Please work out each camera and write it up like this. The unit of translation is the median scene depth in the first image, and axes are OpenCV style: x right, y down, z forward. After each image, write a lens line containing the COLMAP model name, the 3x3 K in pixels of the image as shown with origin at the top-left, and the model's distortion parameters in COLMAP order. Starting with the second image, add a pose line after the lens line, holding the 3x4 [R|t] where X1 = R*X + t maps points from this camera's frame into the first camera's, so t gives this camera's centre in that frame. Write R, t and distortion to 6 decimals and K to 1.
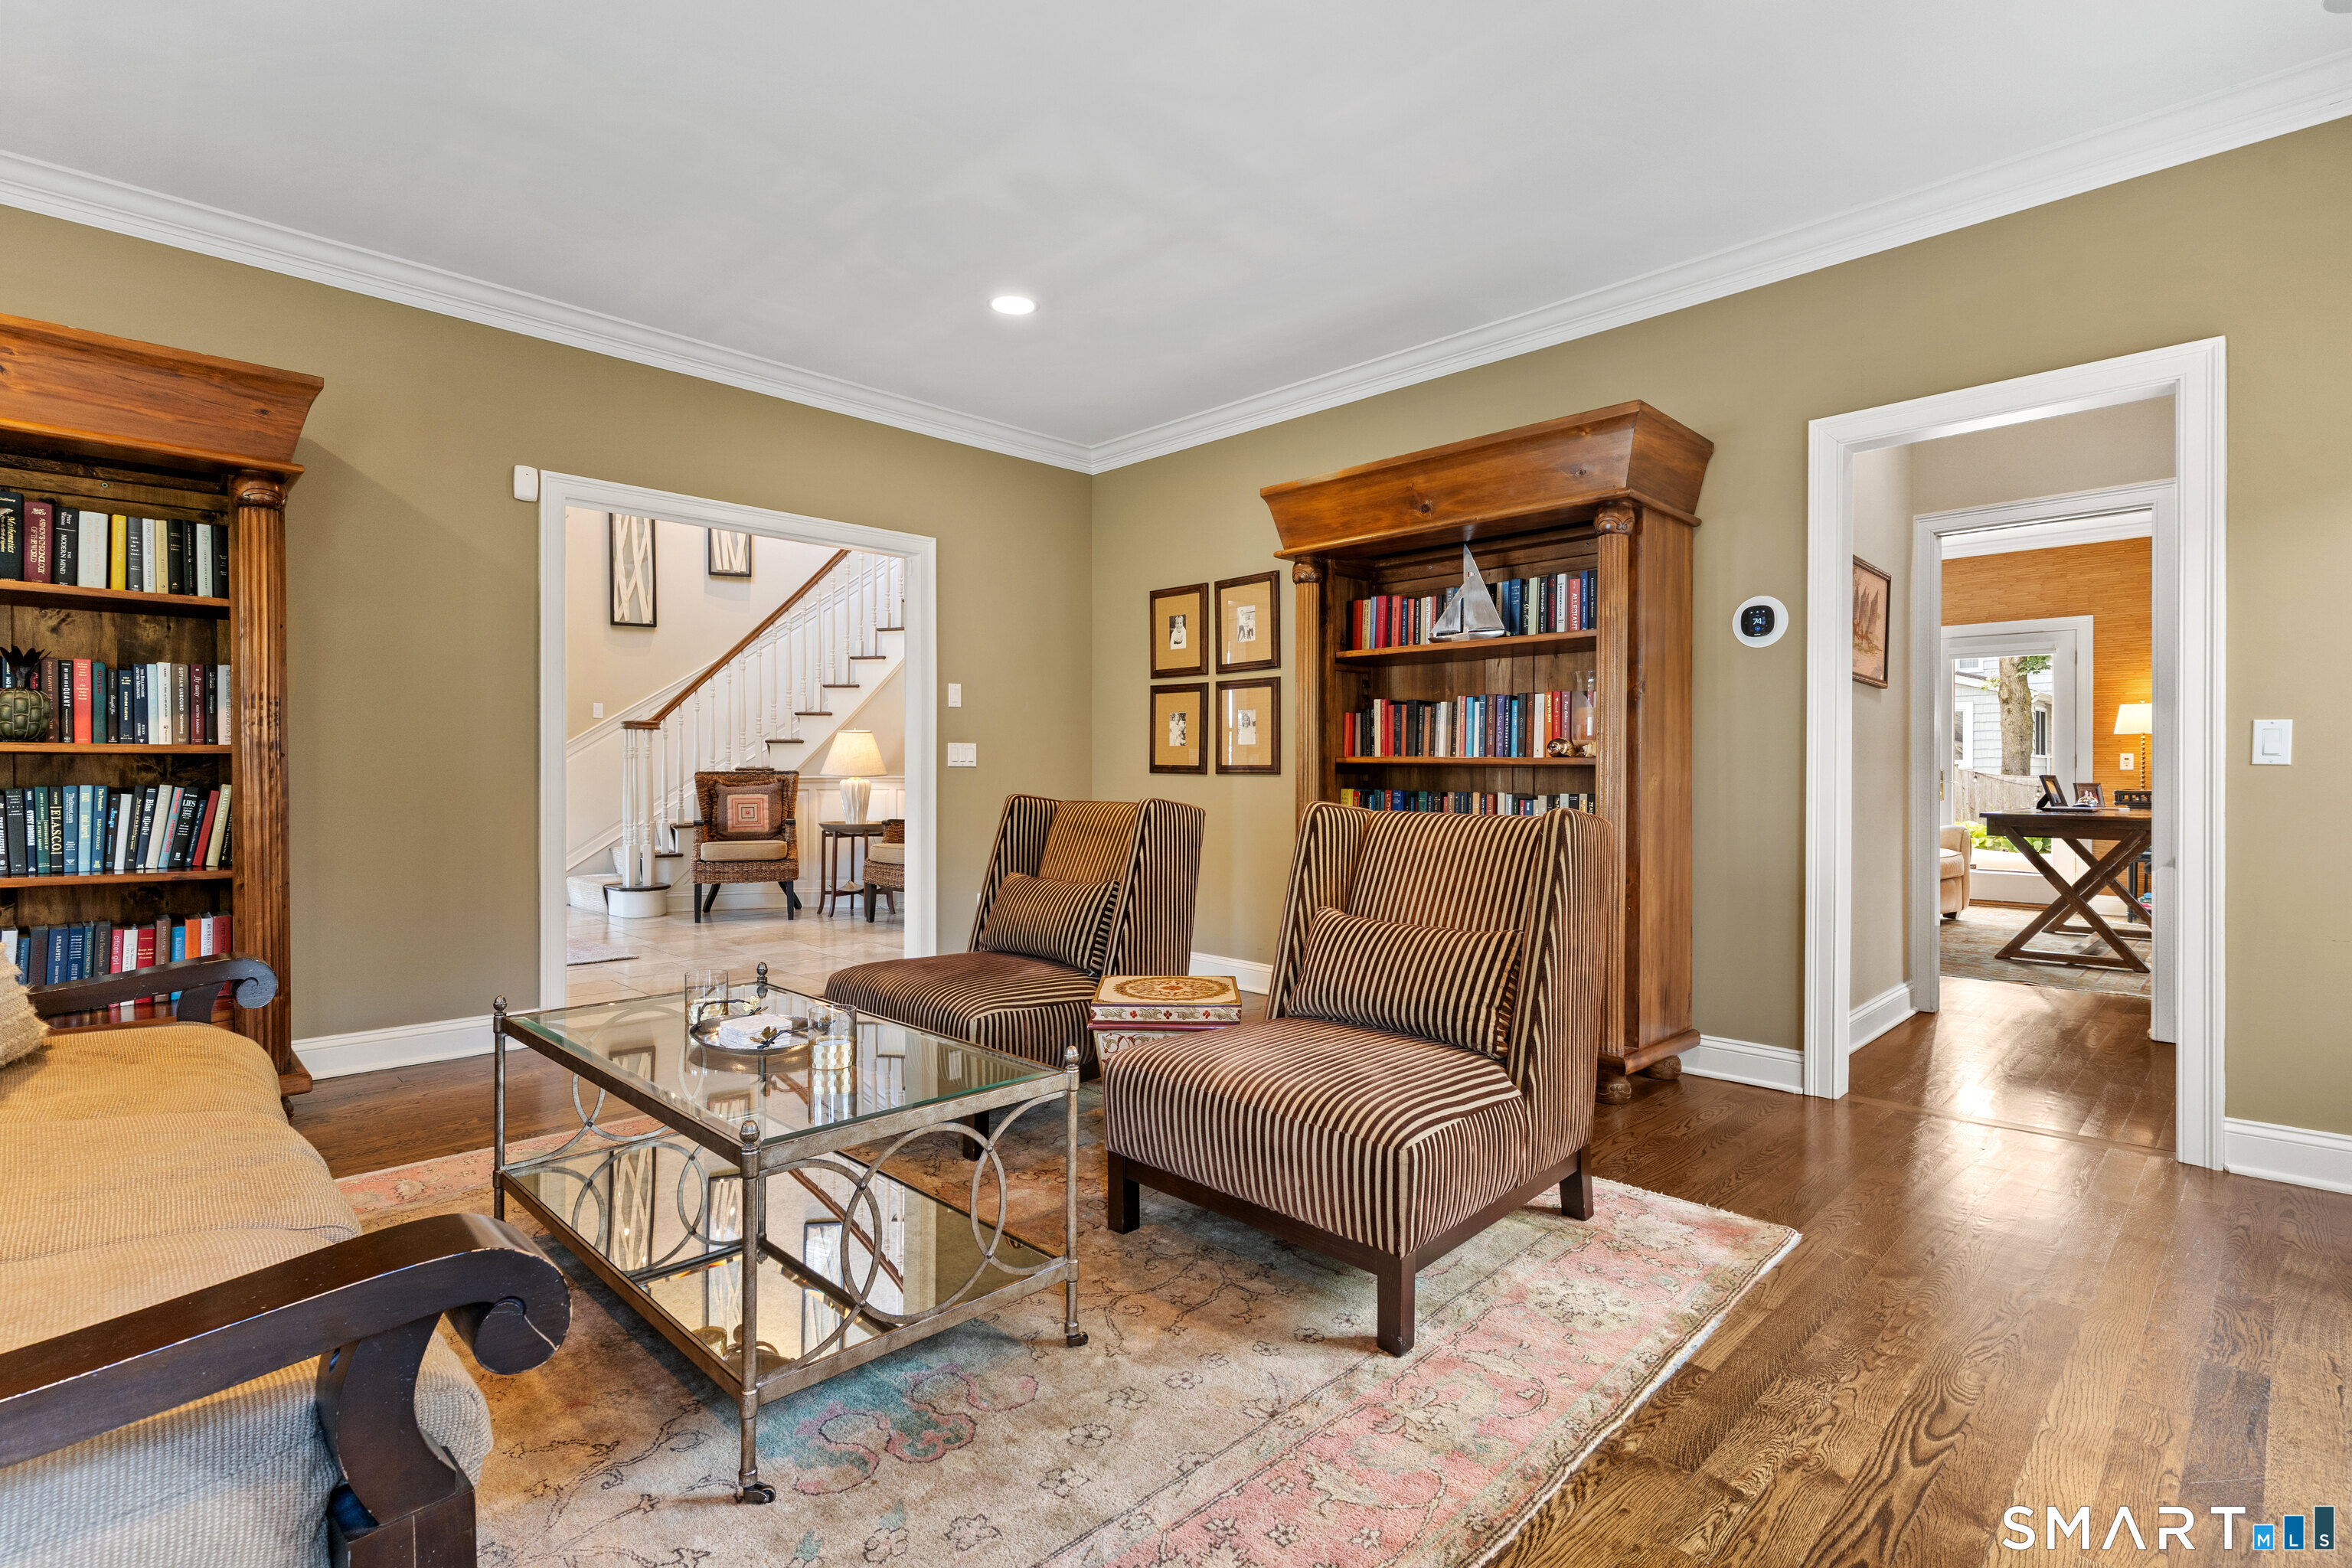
lens RADIAL K [[1123.4, 0, 1157.6], [0, 1123.4, 773.2], [0, 0, 1]] dist [0.001650, -0.000033]
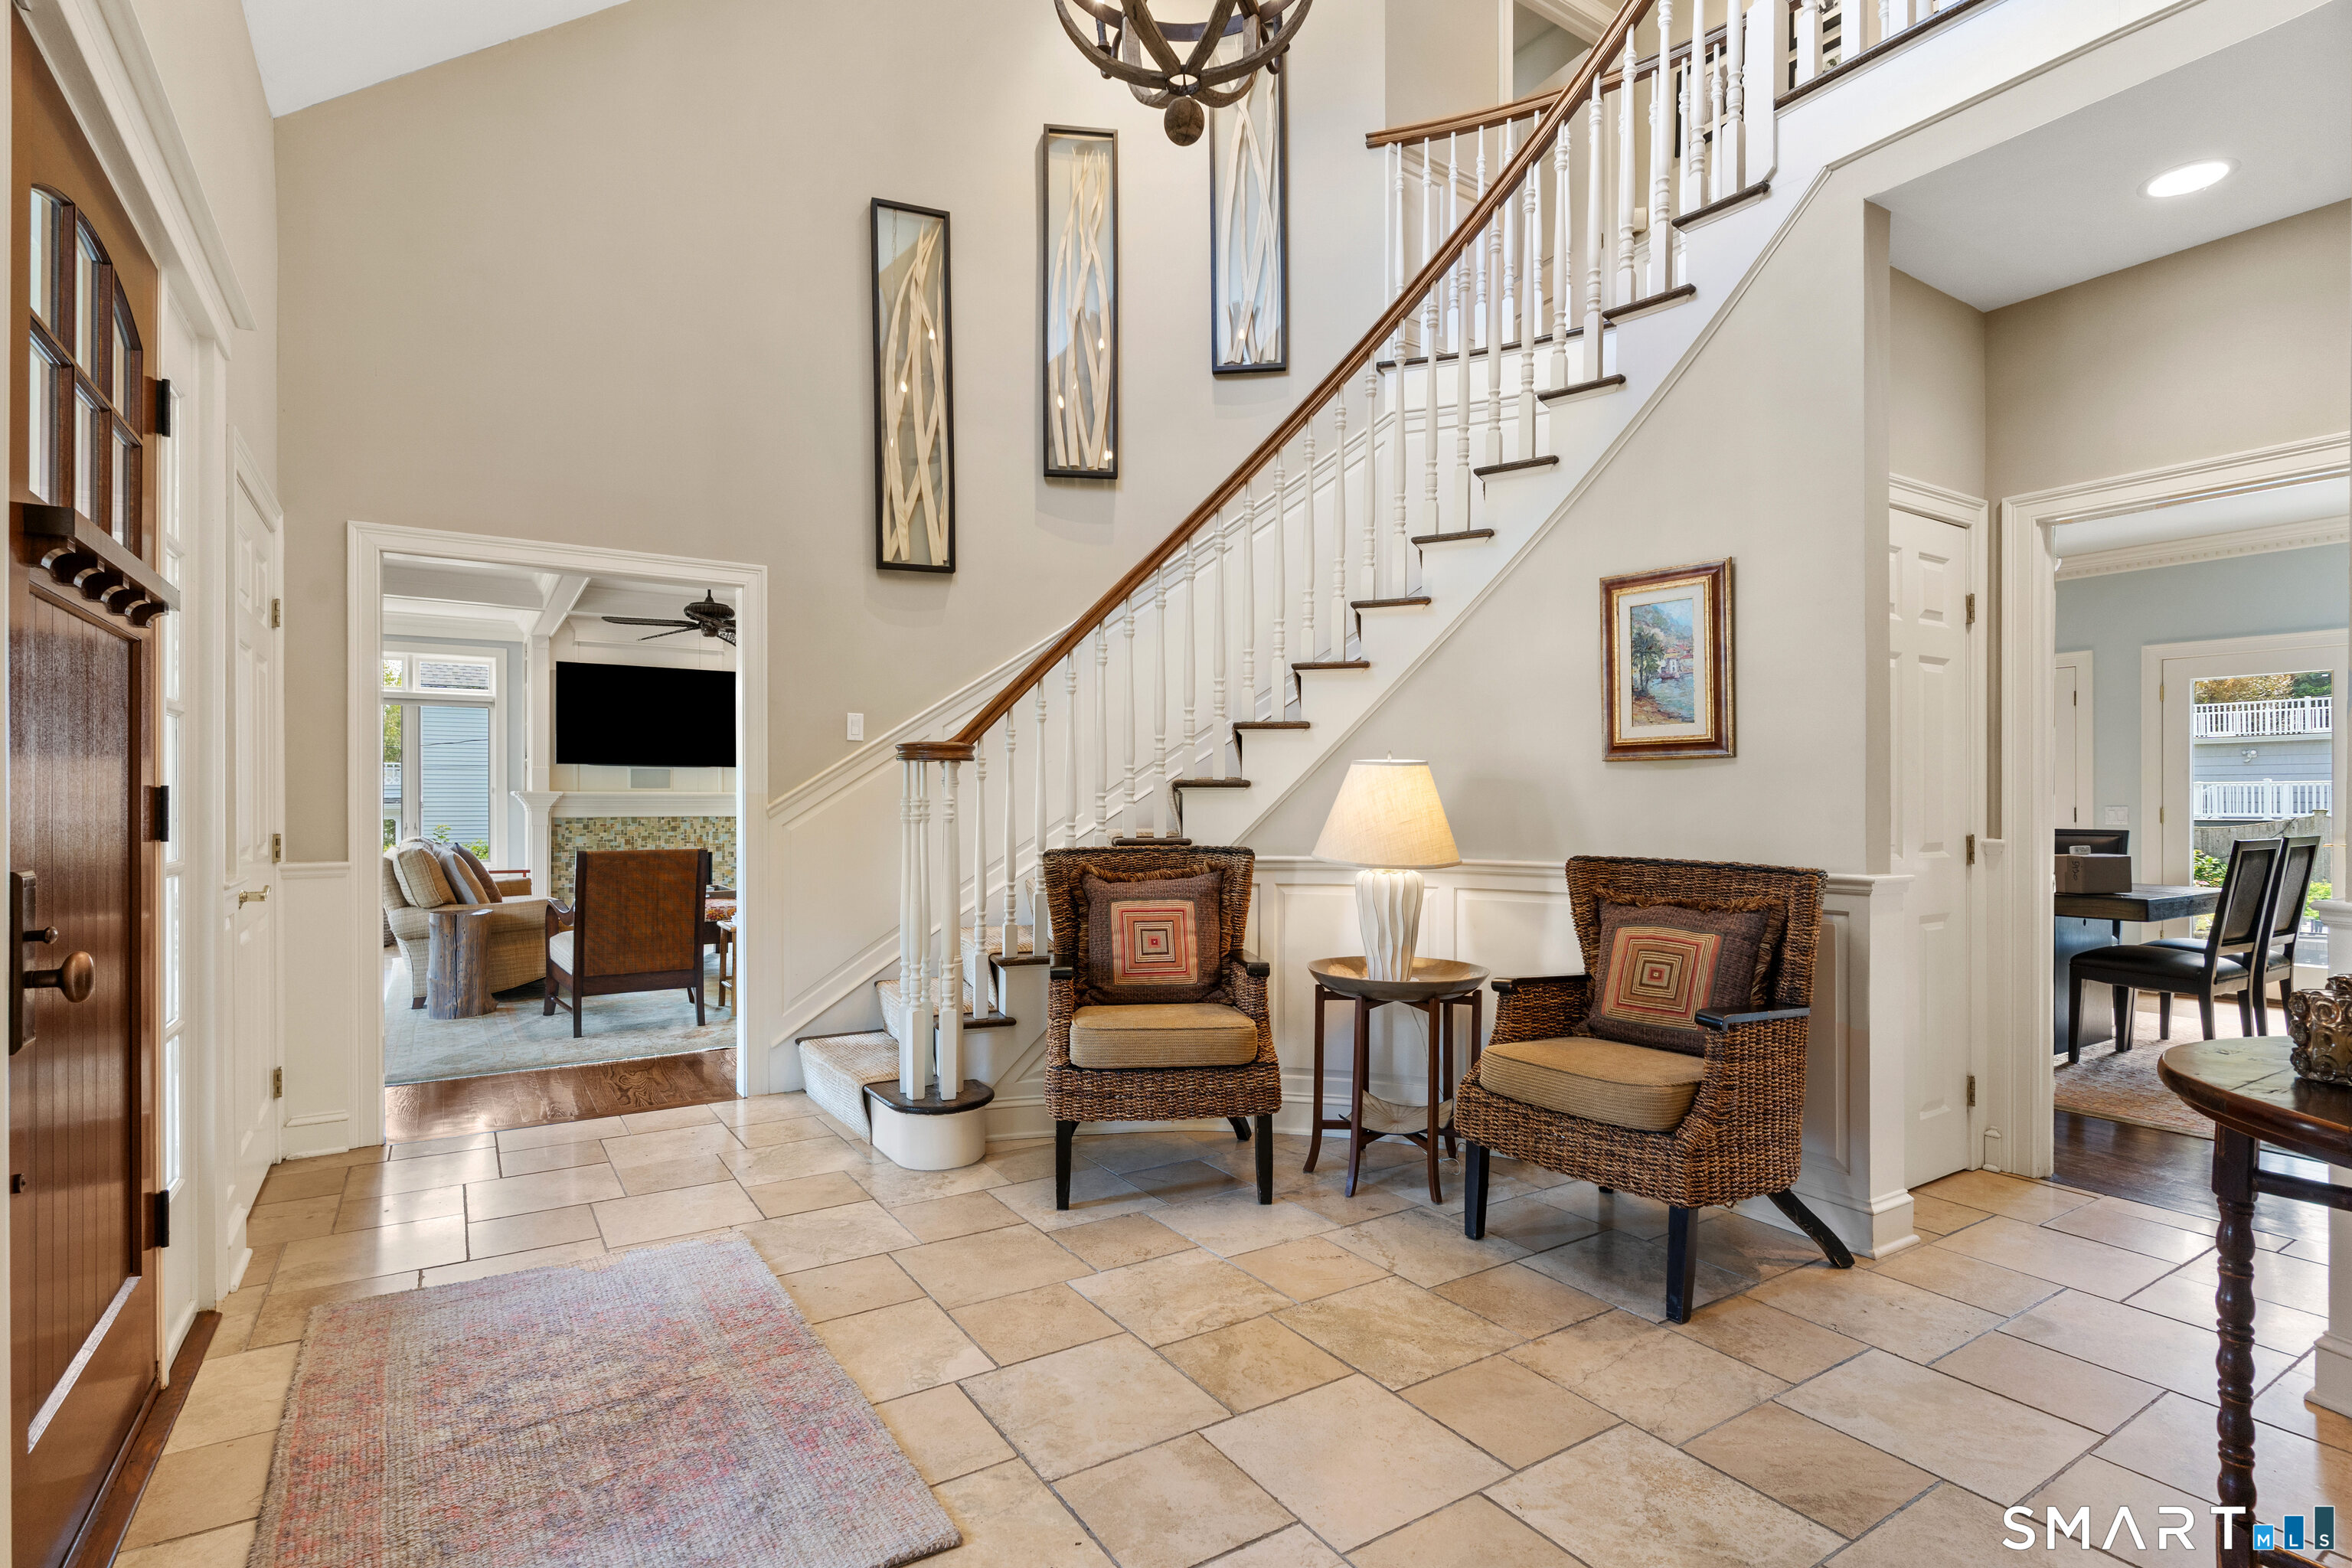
lens RADIAL K [[1129.7, 0, 1160.3], [0, 1129.7, 806.0], [0, 0, 1]] dist [0.002243, 0.000244]
pose [[0.978643, 0.001760, -0.205560, -0.270309], [-0.001001, 0.999992, 0.003793, -0.021893], [0.205565, -0.003506, 0.978637, 0.555319]]
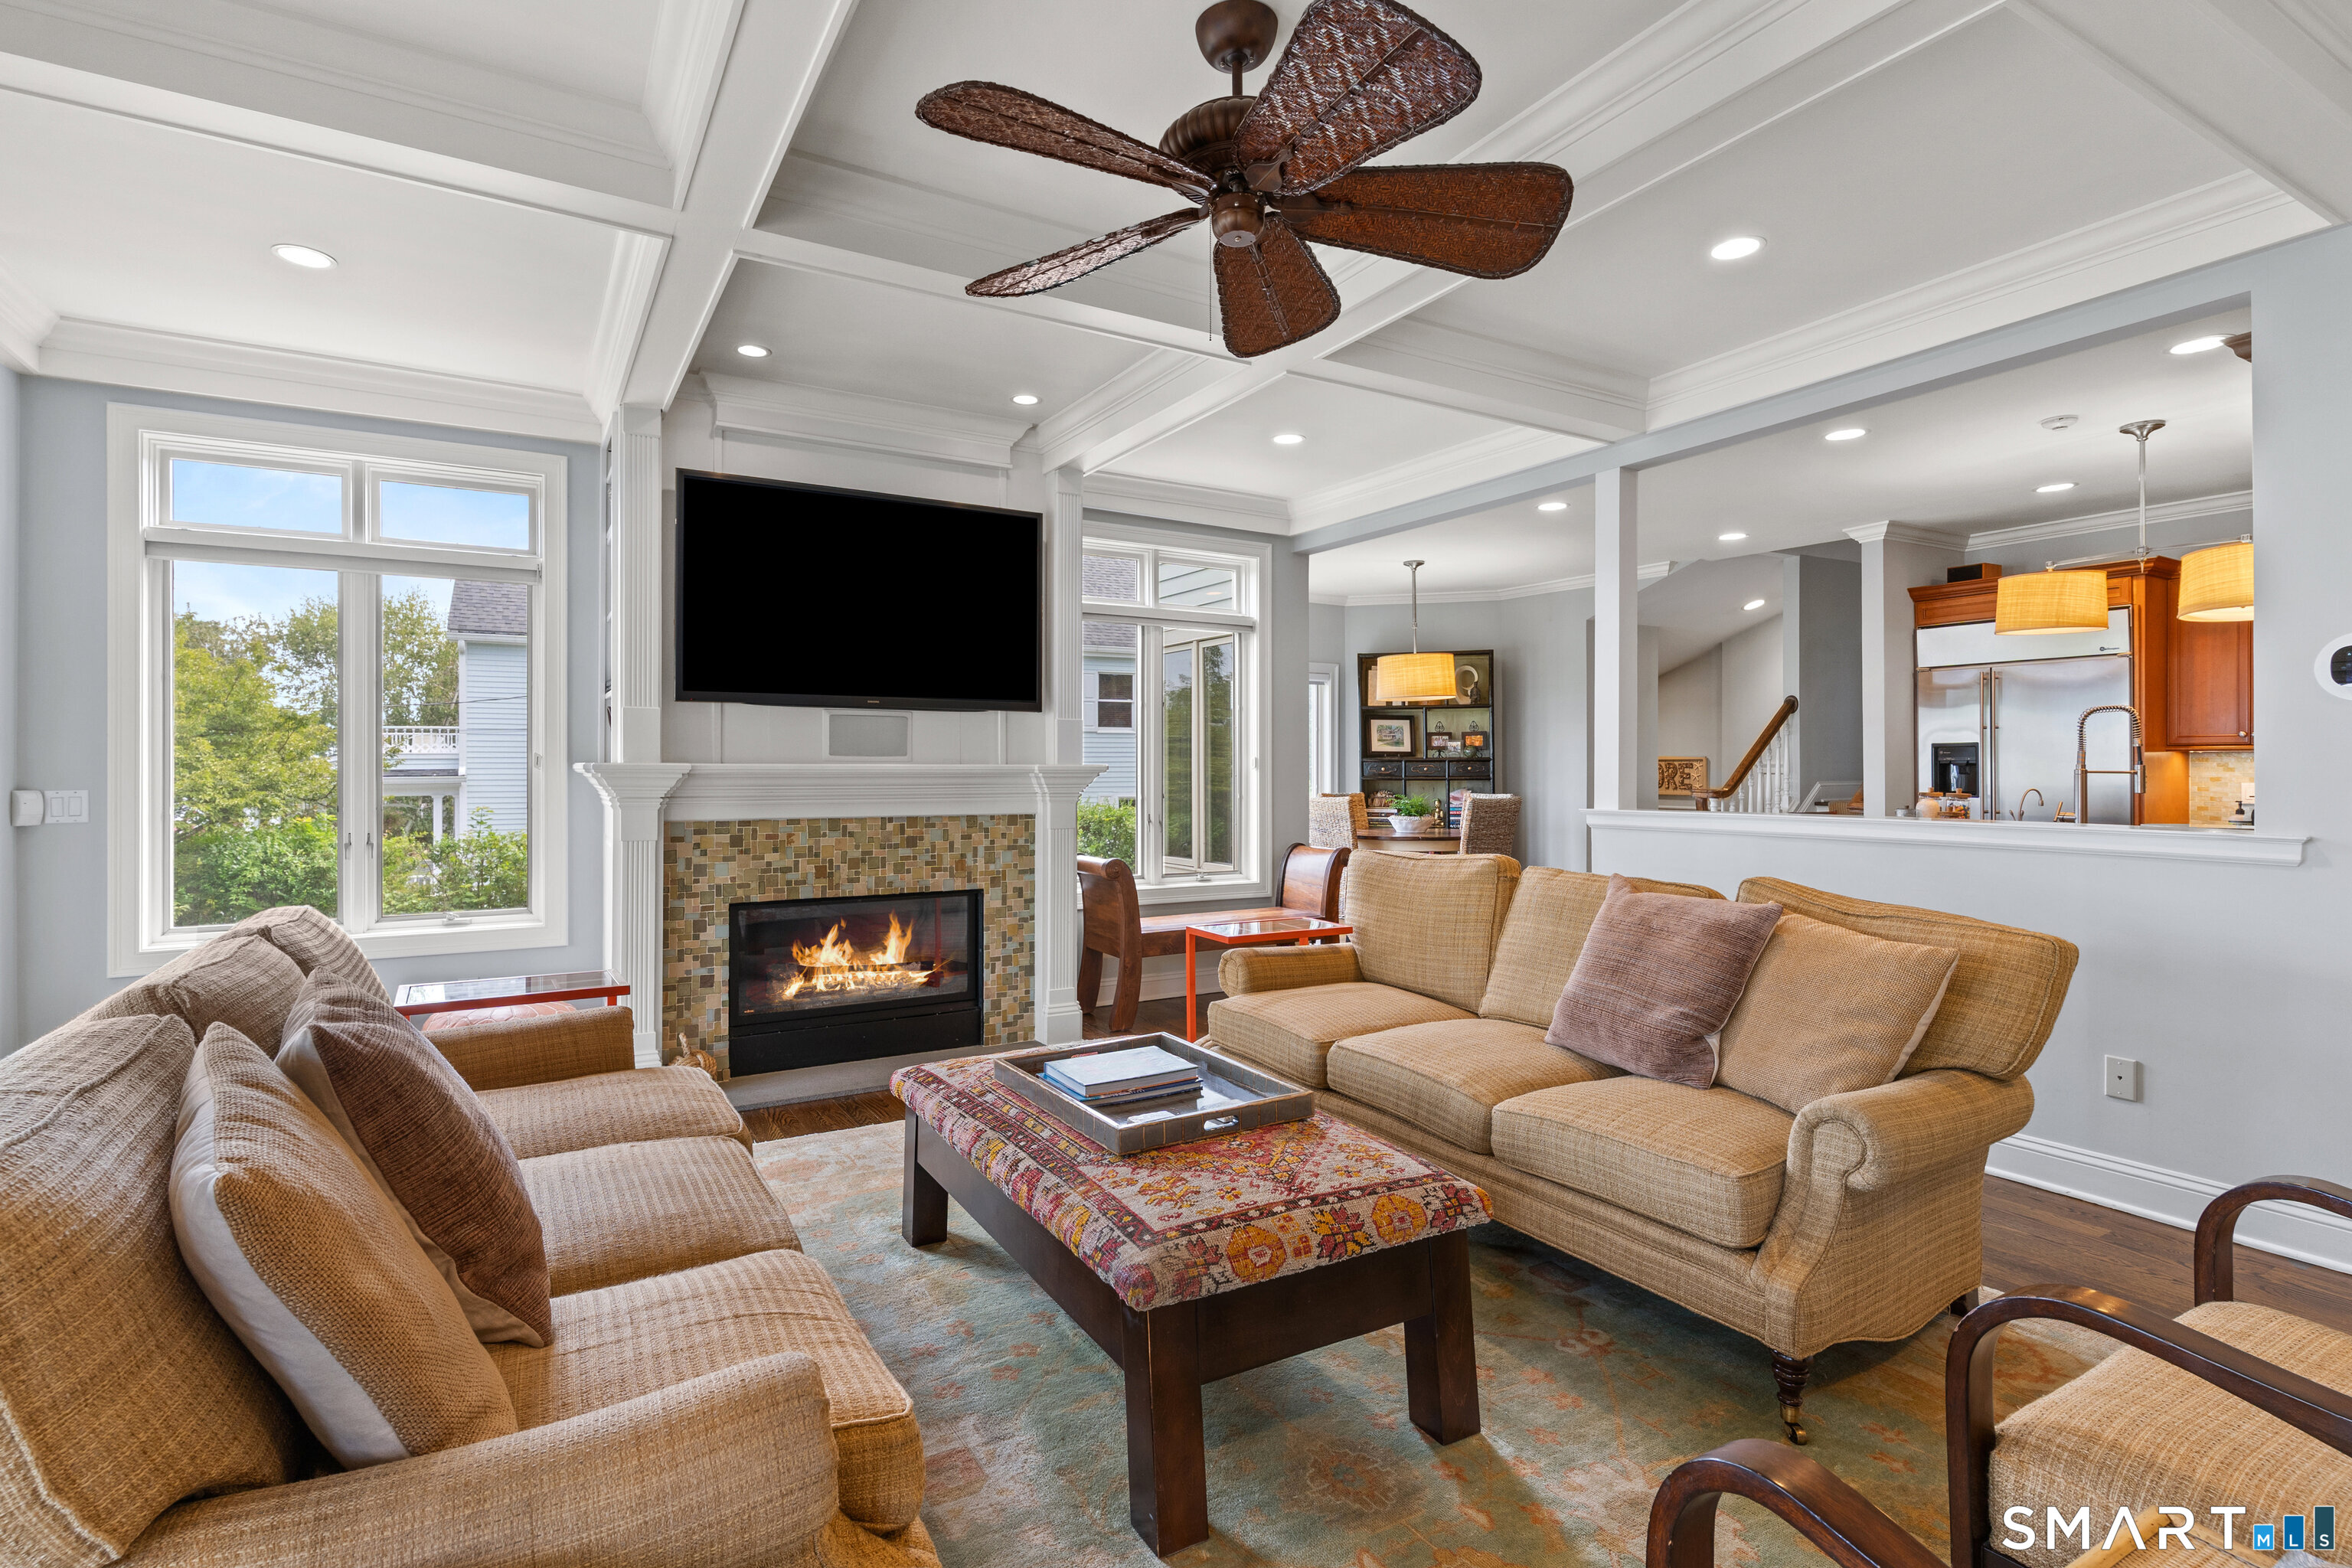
lens RADIAL K [[1123.4, 0, 1157.6], [0, 1123.4, 773.2], [0, 0, 1]] dist [0.001650, -0.000033]
pose [[0.968465, 0.001730, -0.249144, -0.776545], [-0.001816, 0.999998, -0.000117, -0.027655], [0.249144, 0.000566, 0.968466, 1.123531]]
